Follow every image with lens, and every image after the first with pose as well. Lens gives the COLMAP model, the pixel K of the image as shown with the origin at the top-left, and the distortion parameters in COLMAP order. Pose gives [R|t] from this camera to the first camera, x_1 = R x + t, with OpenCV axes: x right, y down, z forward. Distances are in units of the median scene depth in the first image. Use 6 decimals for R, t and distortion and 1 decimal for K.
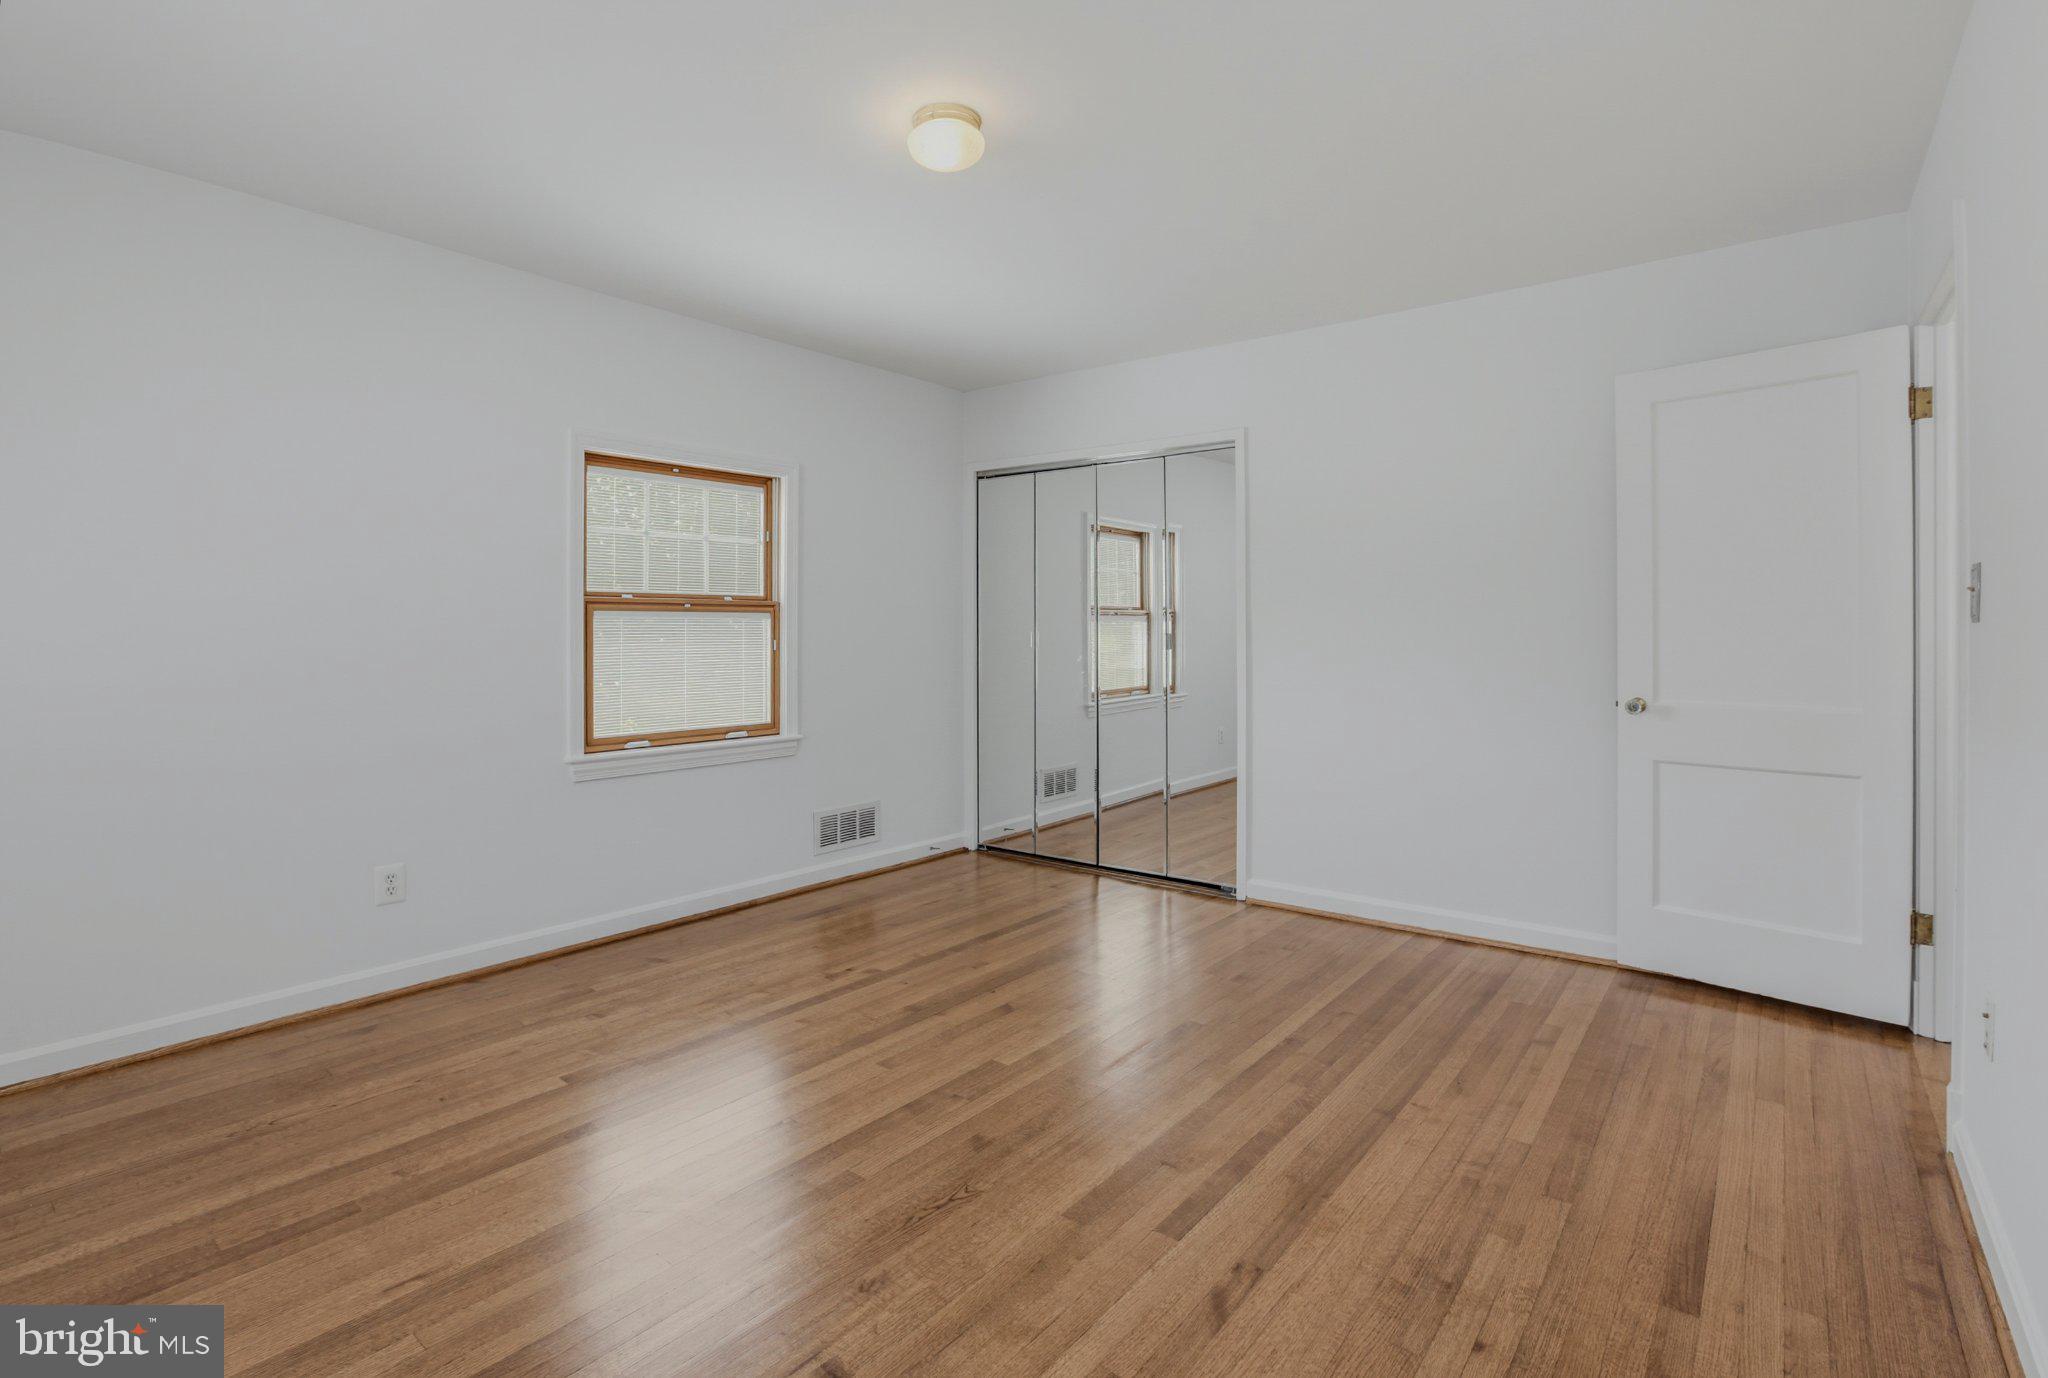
lens RADIAL K [[985.0, 0, 1006.4], [0, 985.0, 655.3], [0, 0, 1]] dist [-0.002096, -0.000187]
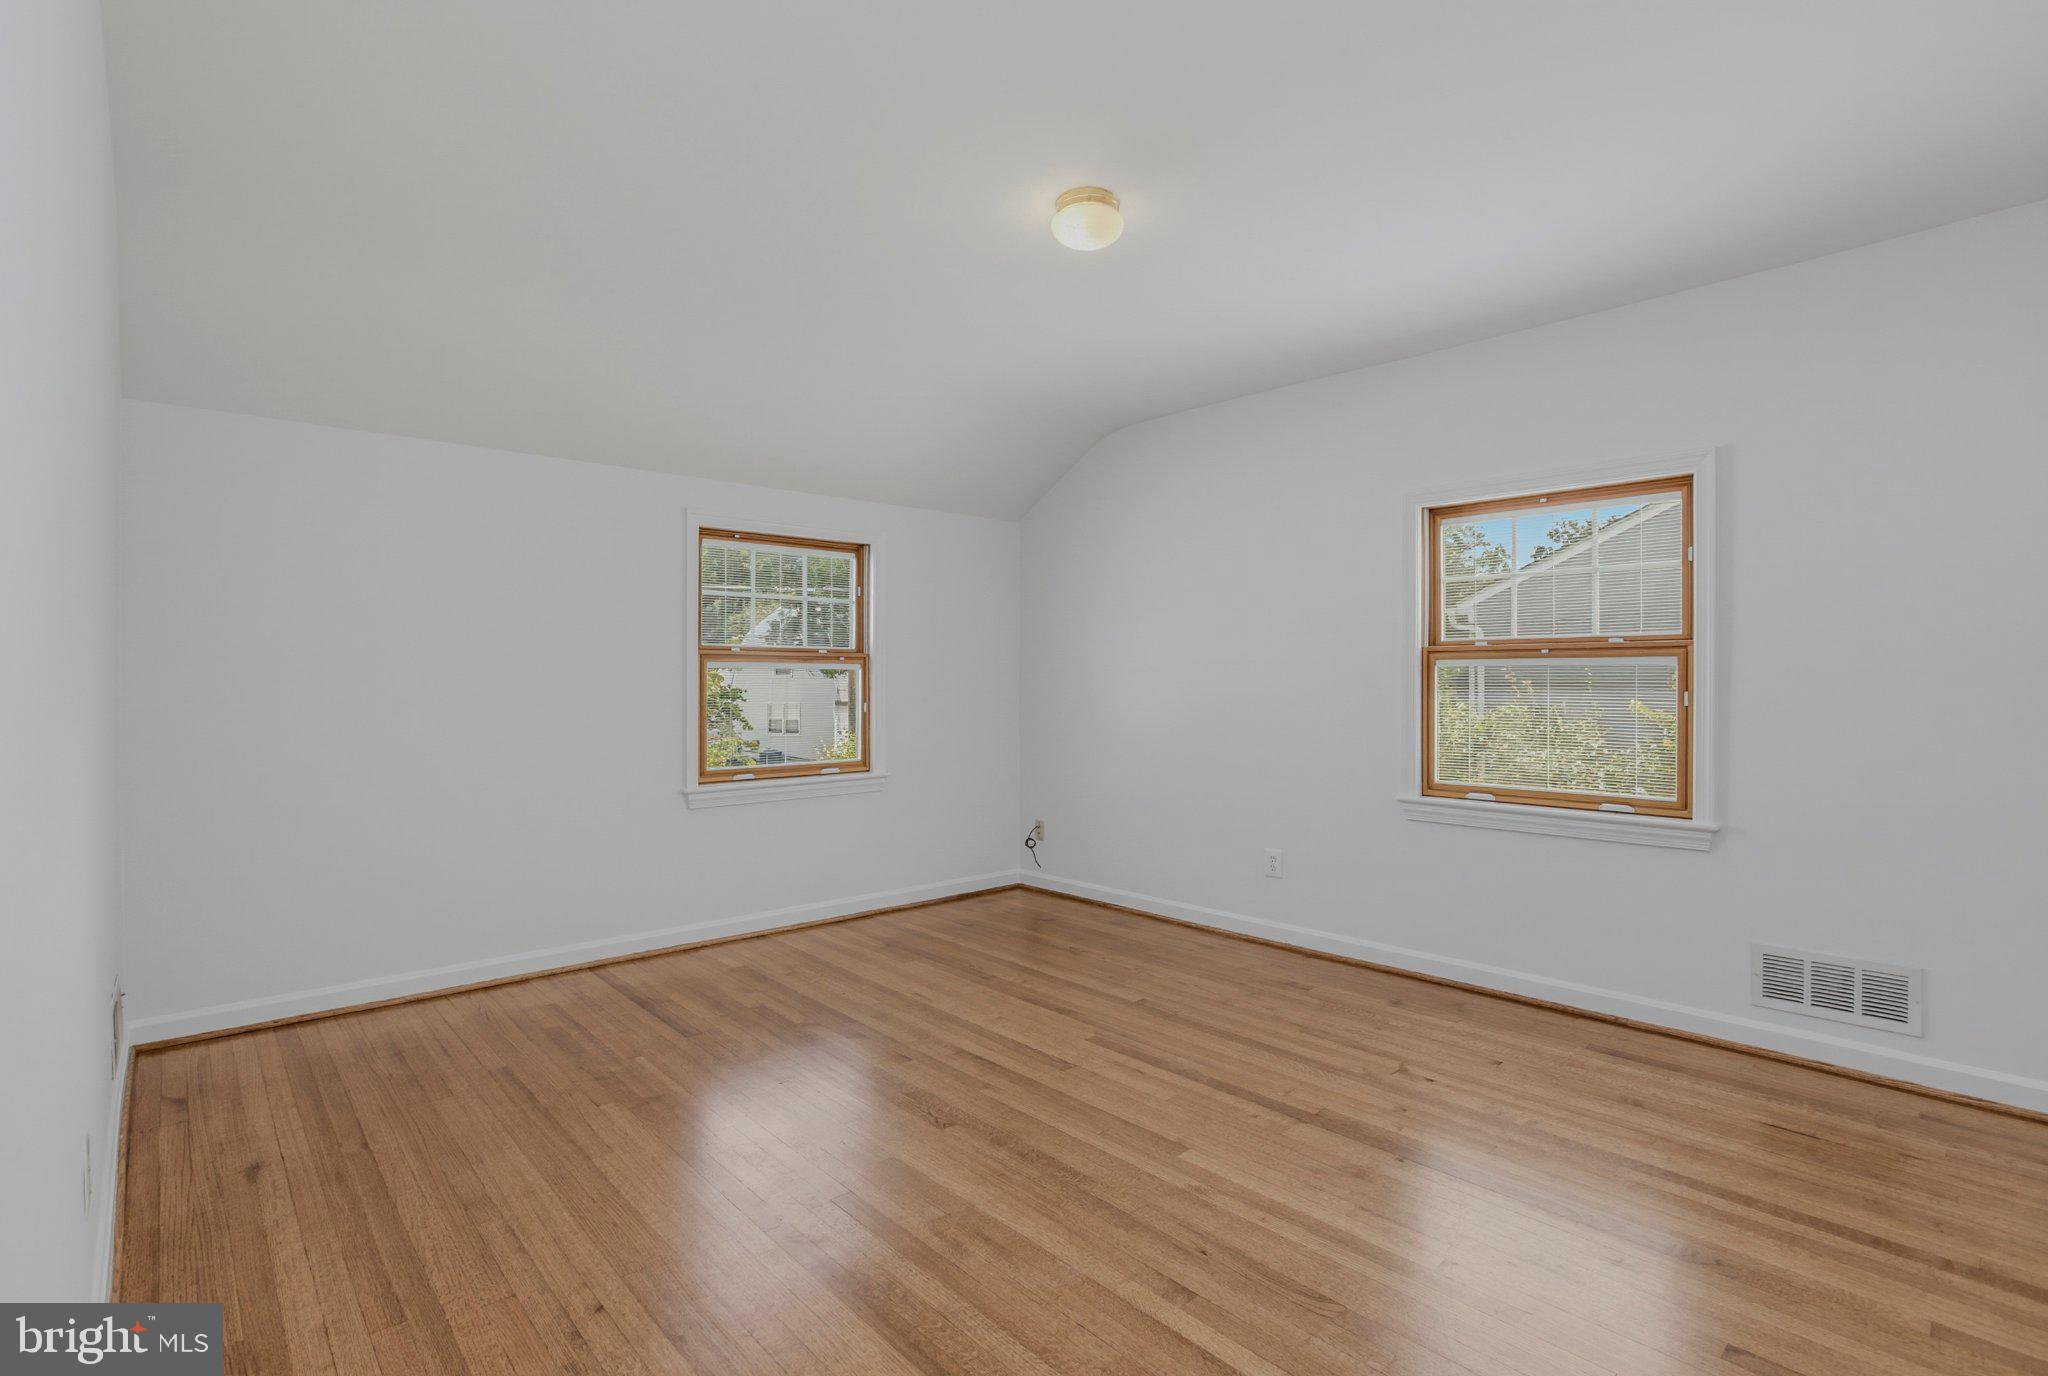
lens RADIAL K [[975.0, 0, 1024.0], [0, 975.0, 688.0], [0, 0, 1]] dist [-0.001924, -0.000314]
pose [[-0.125870, 0.008616, -0.992009, 0.664852], [-0.022481, 0.999681, 0.011535, -0.018647], [0.991792, 0.023753, -0.125636, 0.699517]]
